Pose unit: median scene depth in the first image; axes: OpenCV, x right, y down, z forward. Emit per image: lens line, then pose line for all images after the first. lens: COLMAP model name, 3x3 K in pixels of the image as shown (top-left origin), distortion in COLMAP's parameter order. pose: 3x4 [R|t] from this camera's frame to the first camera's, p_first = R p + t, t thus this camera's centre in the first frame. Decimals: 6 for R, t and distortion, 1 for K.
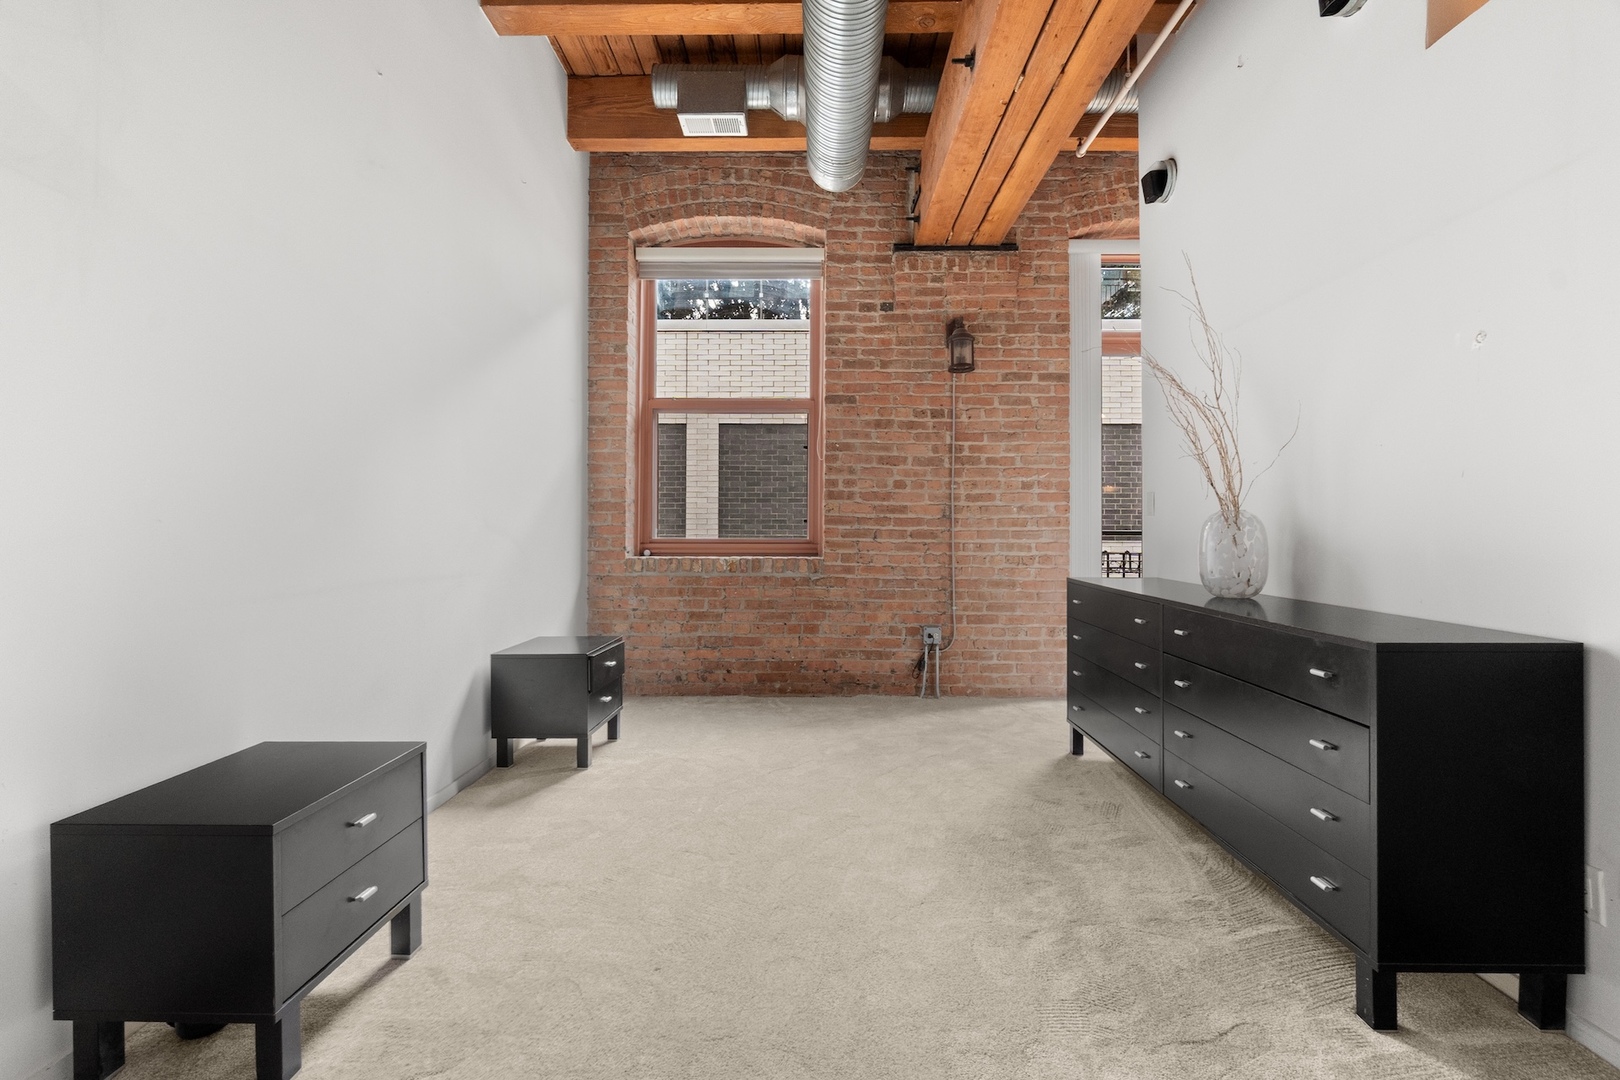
lens RADIAL K [[698.7, 0, 801.4], [0, 698.7, 517.1], [0, 0, 1]] dist [-0.001237, 0.000263]
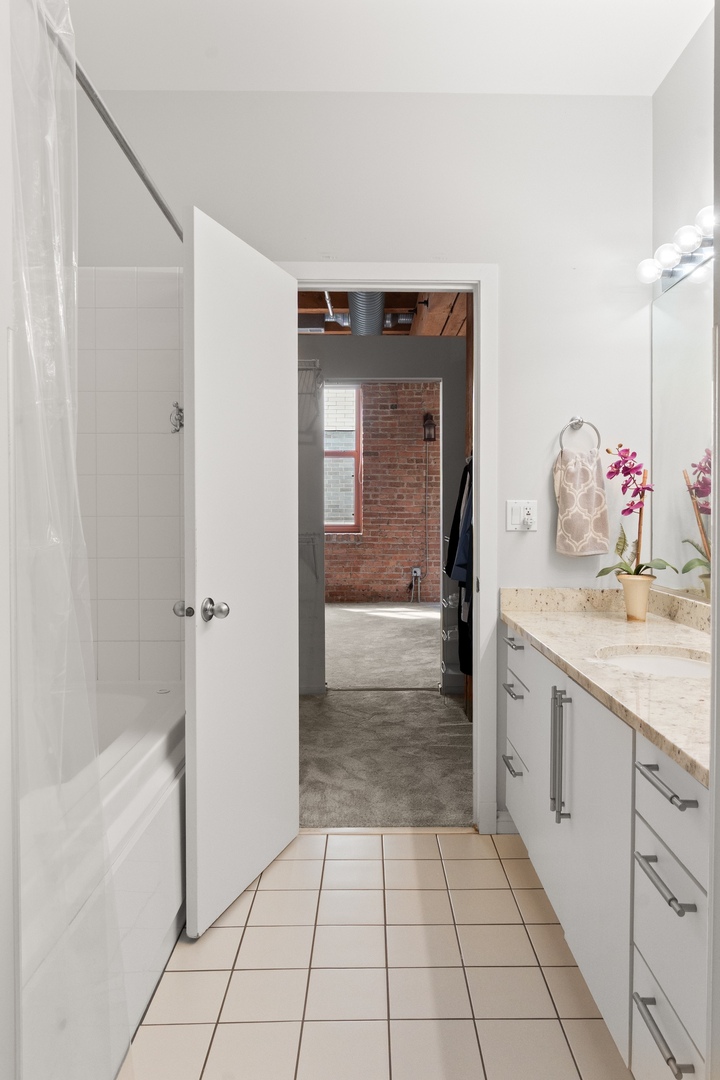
lens RADIAL K [[725.4, 0, 365.0], [0, 725.4, 531.9], [0, 0, 1]] dist [-0.019507, 0.008170]
pose [[0.999774, -0.004692, 0.020713, -0.003321], [0.003588, 0.998587, 0.053017, -0.056597], [-0.020932, -0.052931, 0.998379, -1.067145]]
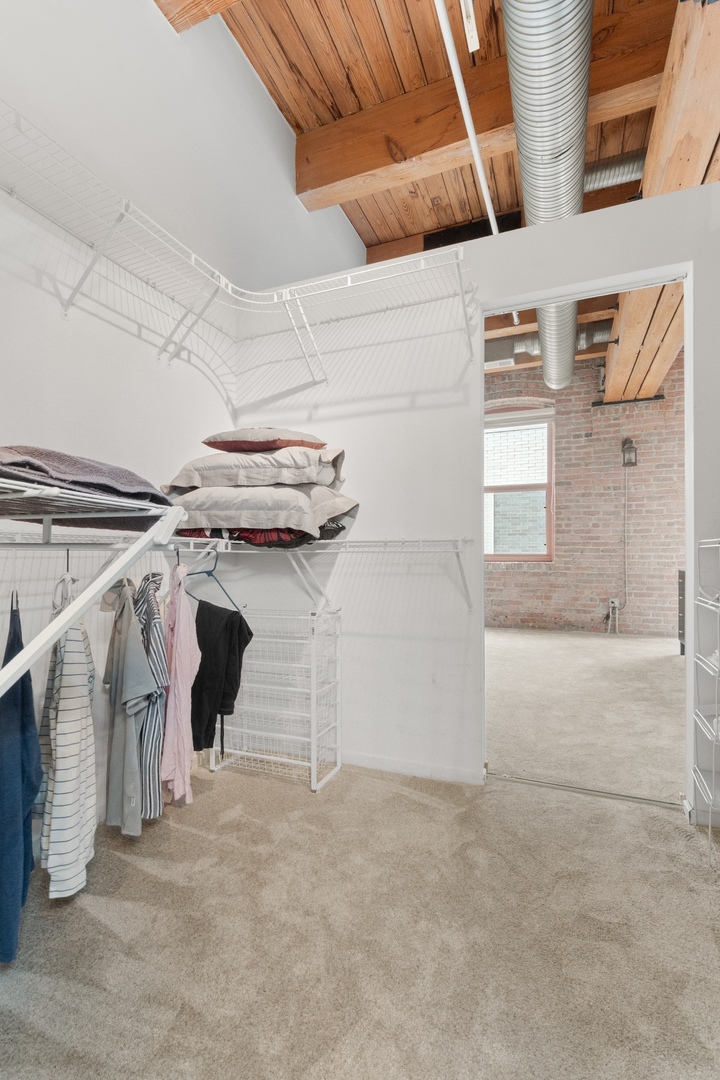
lens RADIAL K [[465.8, 0, 376.6], [0, 465.8, 555.6], [0, 0, 1]] dist [-0.001237, 0.000263]
pose [[0.936344, -0.003615, -0.351065, 0.023190], [0.009770, 0.999828, 0.015763, 0.011724], [0.350947, -0.018189, 0.936219, -0.443677]]
